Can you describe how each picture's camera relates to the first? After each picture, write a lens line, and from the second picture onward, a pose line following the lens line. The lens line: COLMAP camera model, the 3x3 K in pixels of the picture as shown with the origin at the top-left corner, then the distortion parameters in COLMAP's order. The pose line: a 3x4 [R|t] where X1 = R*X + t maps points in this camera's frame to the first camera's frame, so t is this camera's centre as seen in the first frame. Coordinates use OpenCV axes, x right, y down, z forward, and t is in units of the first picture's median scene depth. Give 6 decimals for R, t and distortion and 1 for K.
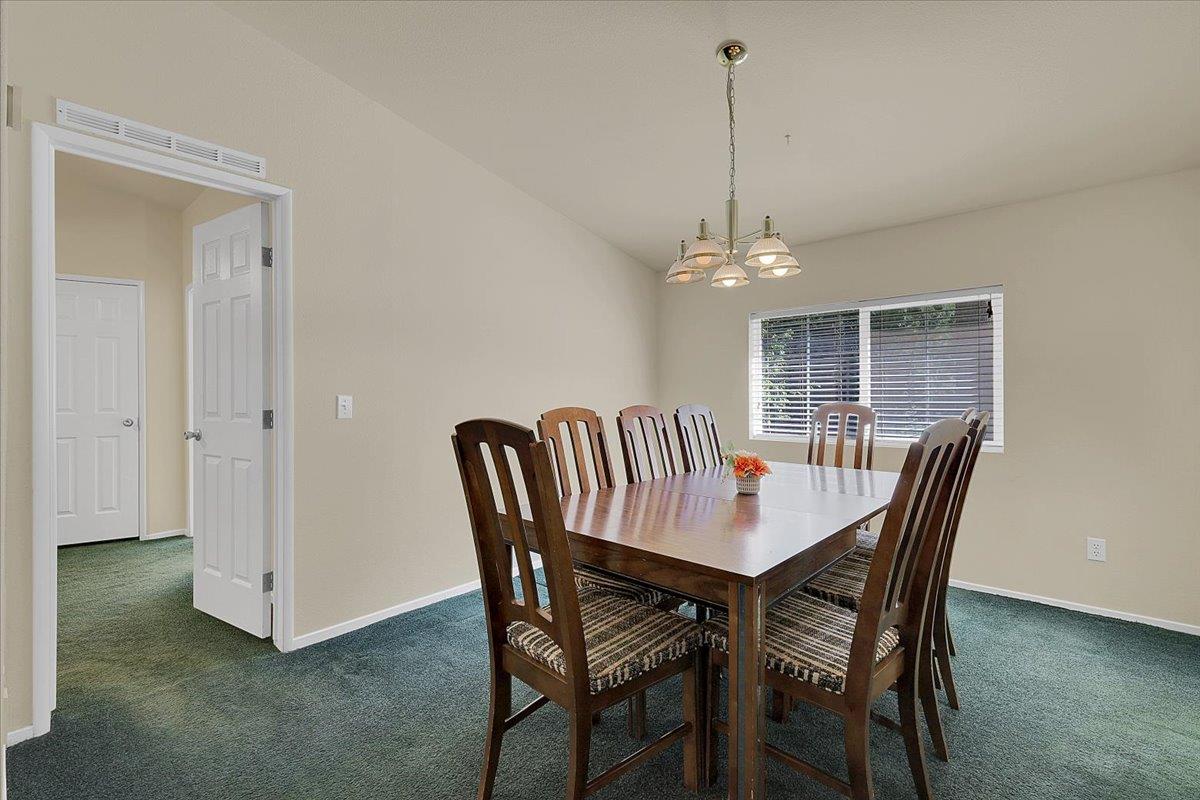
lens RADIAL K [[525.1, 0, 600.0], [0, 525.1, 394.0], [0, 0, 1]] dist [0.004873, 0.000277]
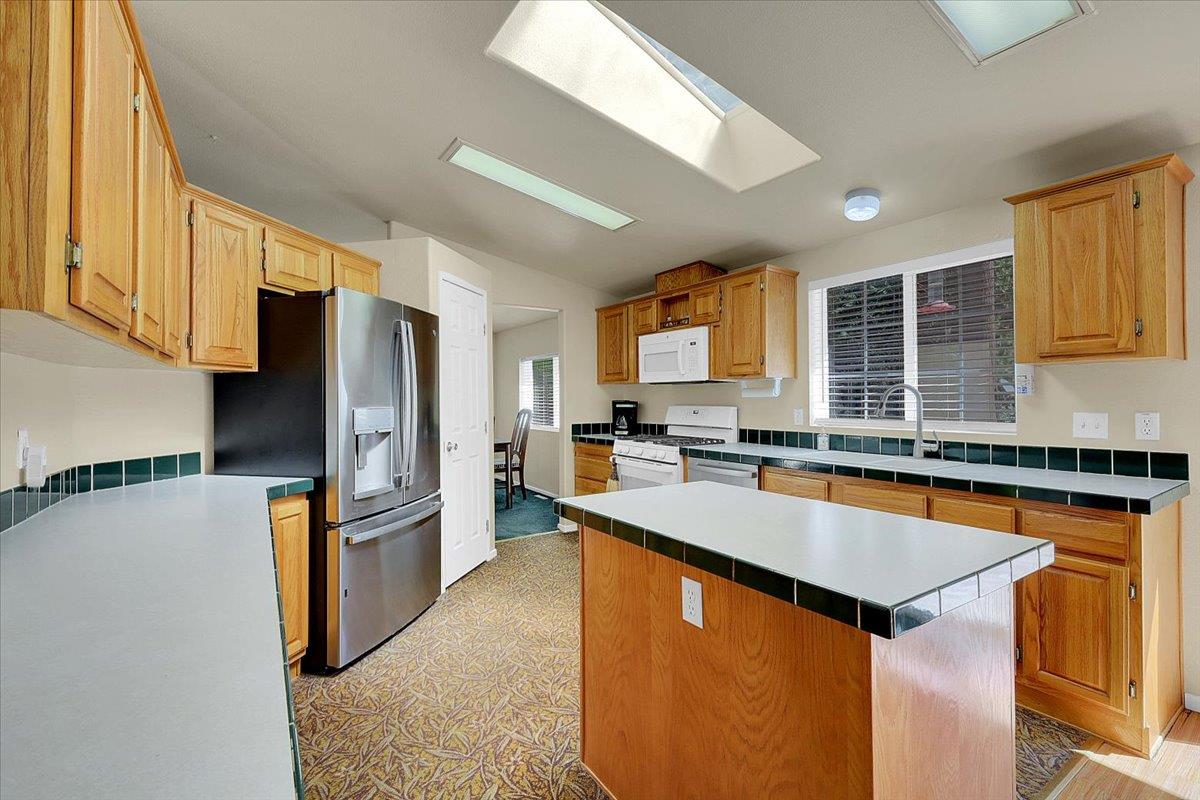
lens RADIAL K [[513.7, 0, 601.7], [0, 513.7, 404.3], [0, 0, 1]] dist [-0.001886, -0.000312]
pose [[0.961441, -0.000519, -0.275013, 1.778711], [0.005338, 0.999845, 0.016773, -0.044006], [0.274961, -0.017594, 0.961294, -1.104909]]
